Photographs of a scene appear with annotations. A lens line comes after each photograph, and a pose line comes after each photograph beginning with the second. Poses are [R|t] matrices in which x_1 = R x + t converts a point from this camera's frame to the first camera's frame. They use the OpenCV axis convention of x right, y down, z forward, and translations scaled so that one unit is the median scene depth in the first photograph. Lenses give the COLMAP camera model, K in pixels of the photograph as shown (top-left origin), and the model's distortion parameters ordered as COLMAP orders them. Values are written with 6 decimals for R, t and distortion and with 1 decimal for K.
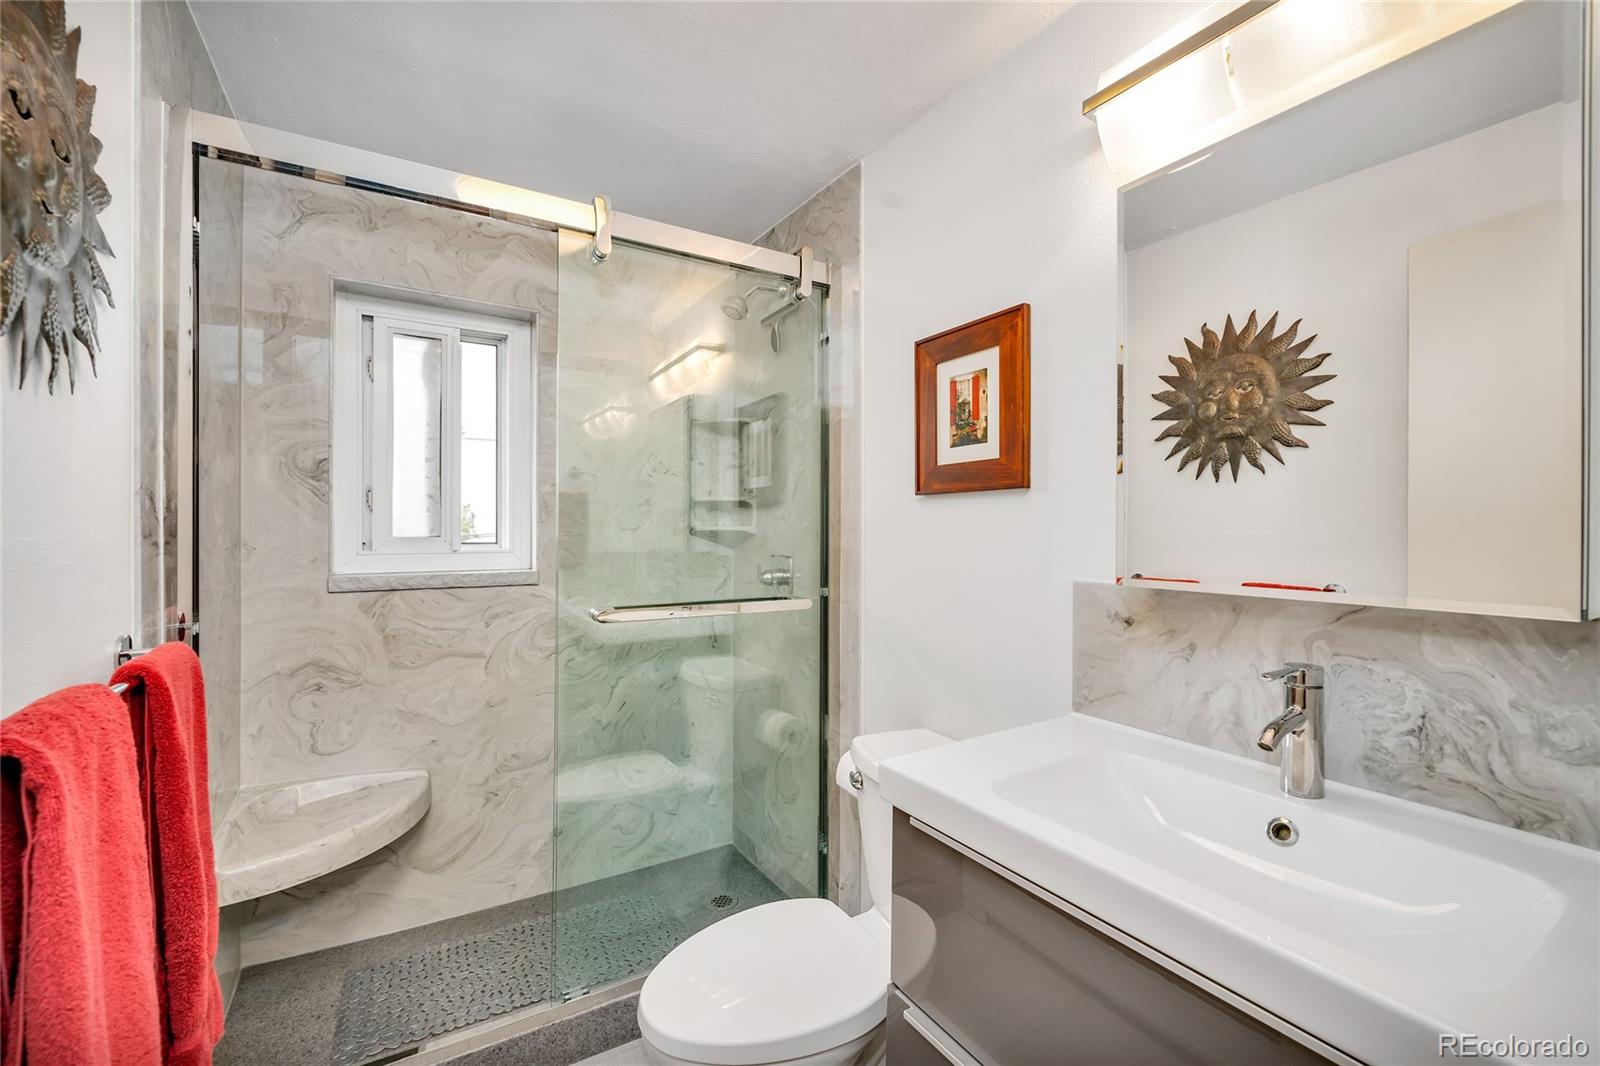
lens RADIAL K [[664.0, 0, 777.8], [0, 664.0, 527.6], [0, 0, 1]] dist [-0.003202, -0.000056]
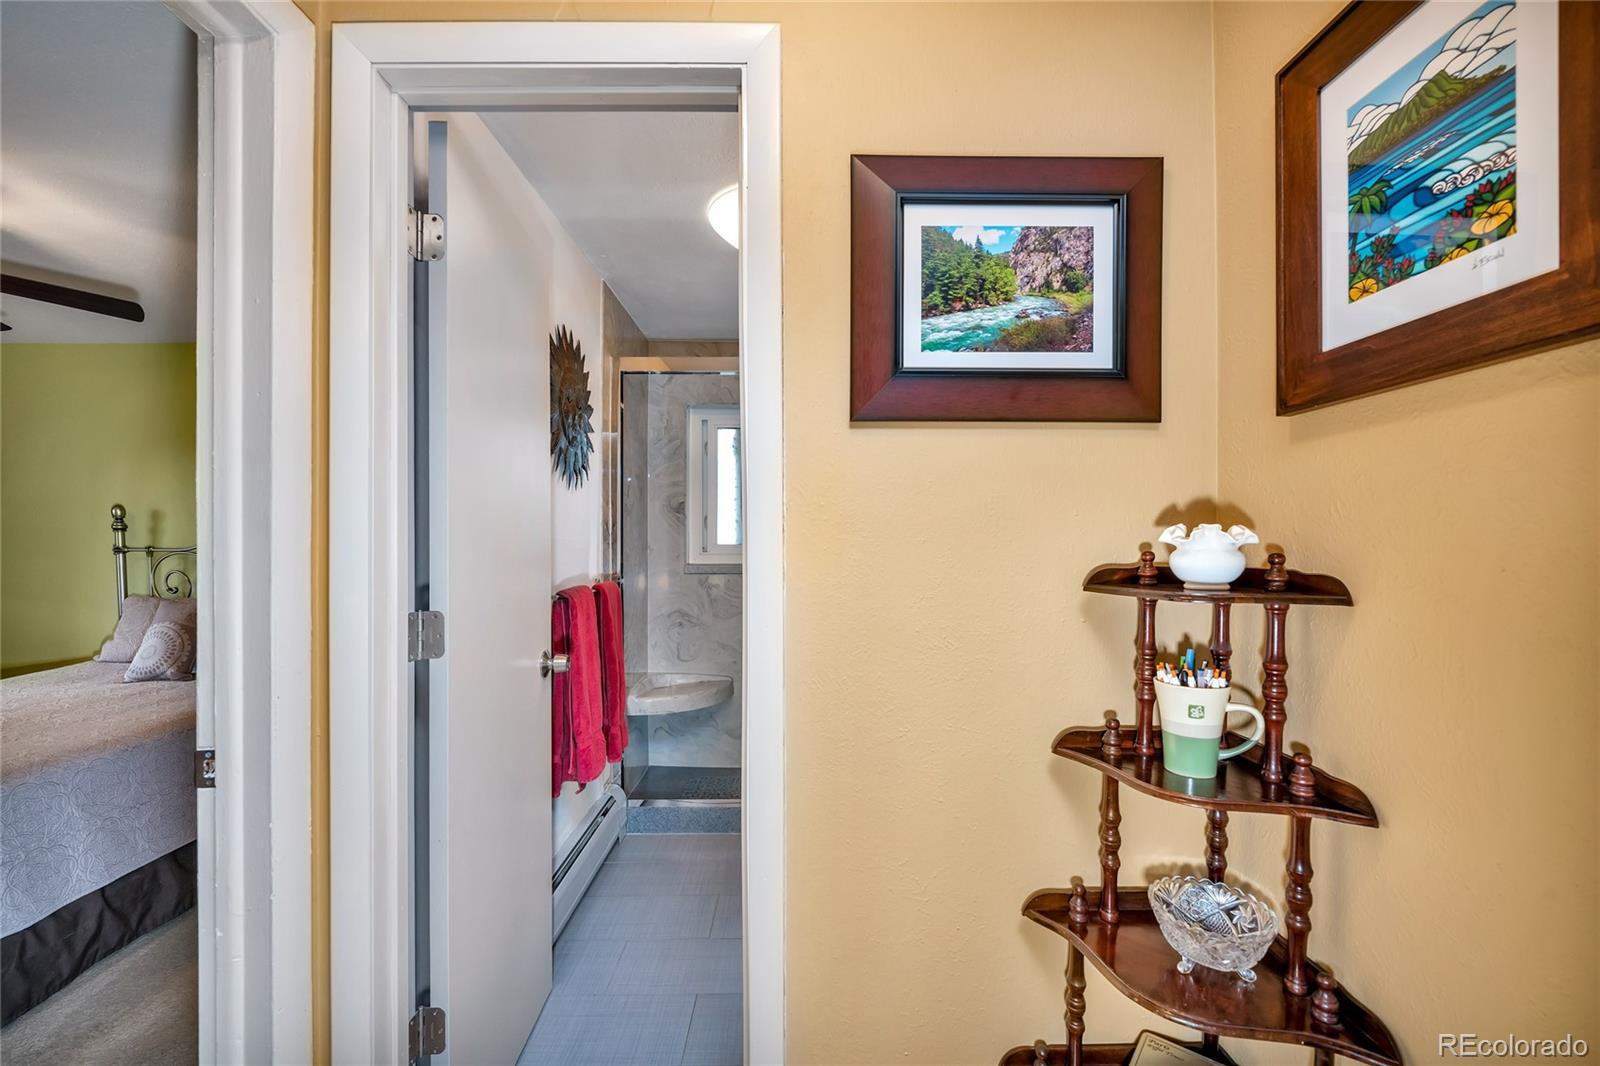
lens RADIAL K [[646.1, 0, 796.1], [0, 646.1, 536.6], [0, 0, 1]] dist [-0.013337, -0.000297]
pose [[0.871216, -0.009475, -0.490809, 0.498508], [0.002143, 0.999878, -0.015499, 0.024053], [0.490896, 0.012451, 0.871129, -0.437674]]
